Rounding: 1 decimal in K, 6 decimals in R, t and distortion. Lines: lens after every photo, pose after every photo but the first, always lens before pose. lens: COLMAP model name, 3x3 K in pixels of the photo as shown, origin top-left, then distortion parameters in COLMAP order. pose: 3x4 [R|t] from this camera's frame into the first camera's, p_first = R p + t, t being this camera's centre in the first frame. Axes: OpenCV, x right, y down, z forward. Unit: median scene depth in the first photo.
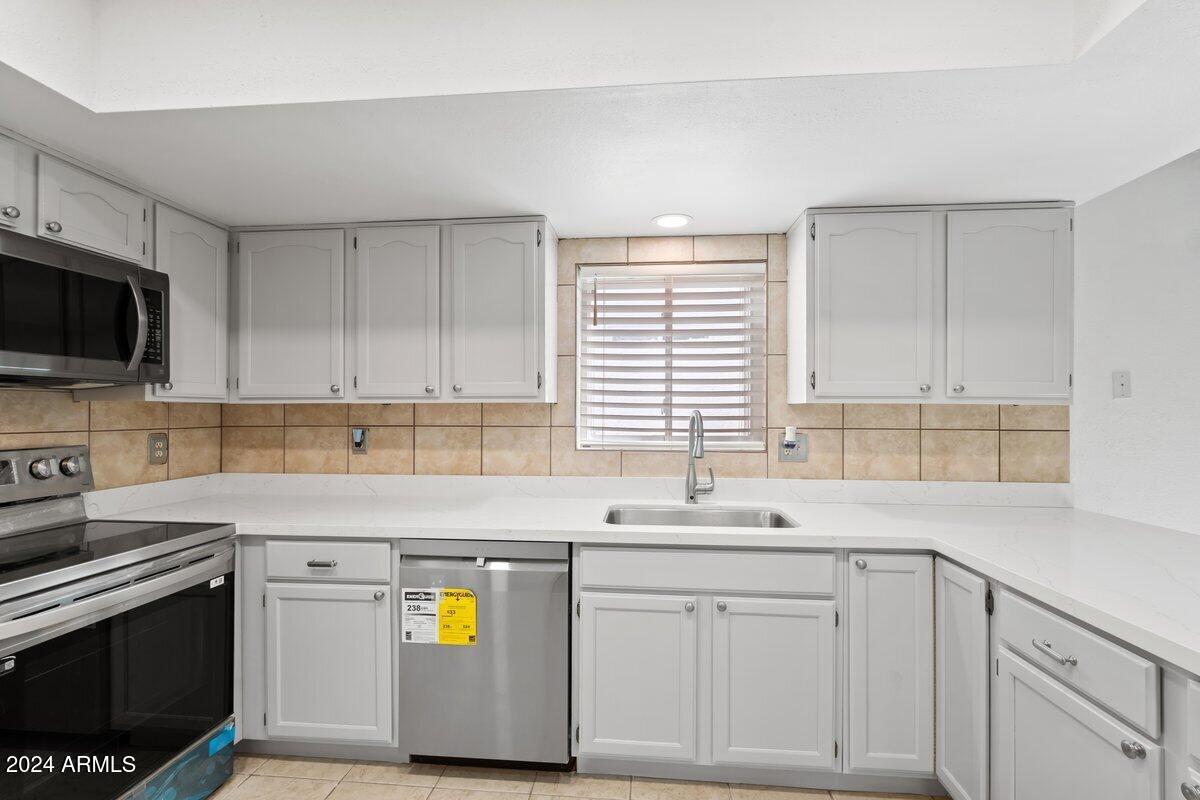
lens RADIAL K [[532.3, 0, 602.7], [0, 532.3, 405.7], [0, 0, 1]] dist [0.001213, 0.000040]
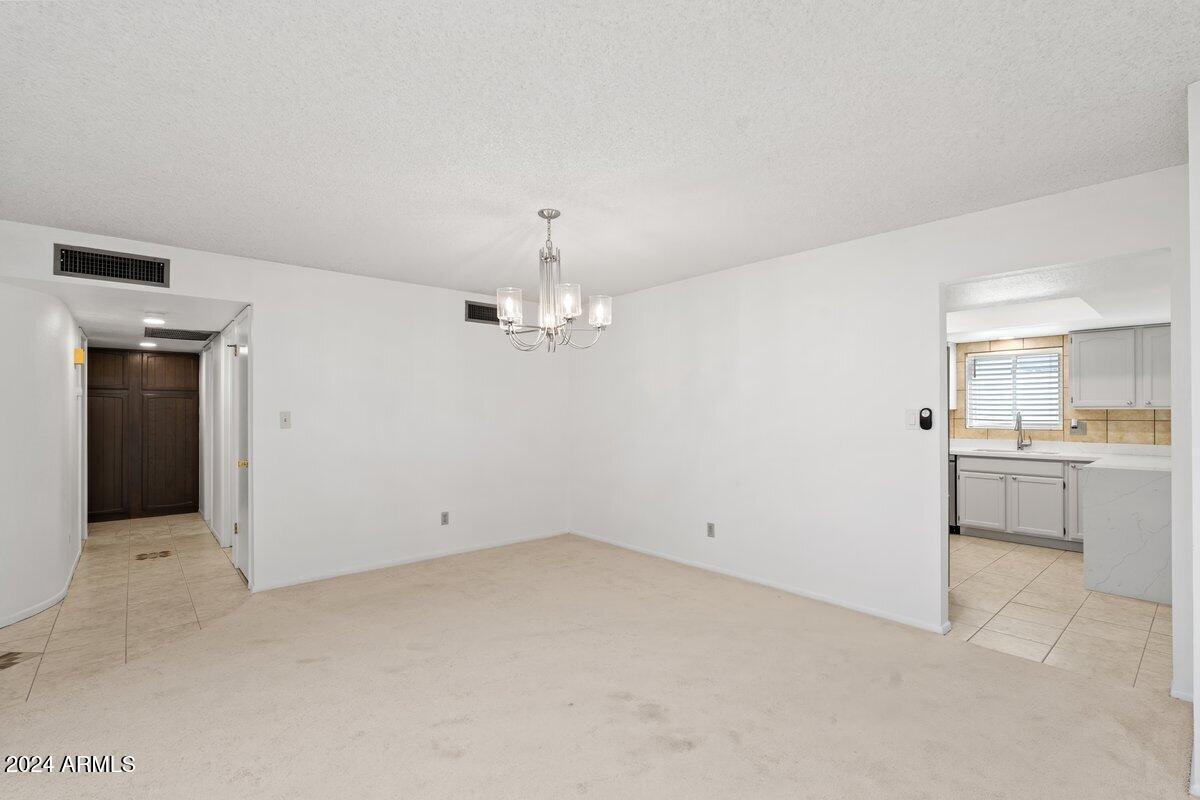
lens RADIAL K [[537.8, 0, 607.0], [0, 537.8, 408.7], [0, 0, 1]] dist [0.000441, 0.000446]
pose [[0.726913, -0.007398, -0.686689, 0.488142], [0.008643, 0.999961, -0.001623, -0.019653], [0.686675, -0.004755, 0.726949, -2.104912]]
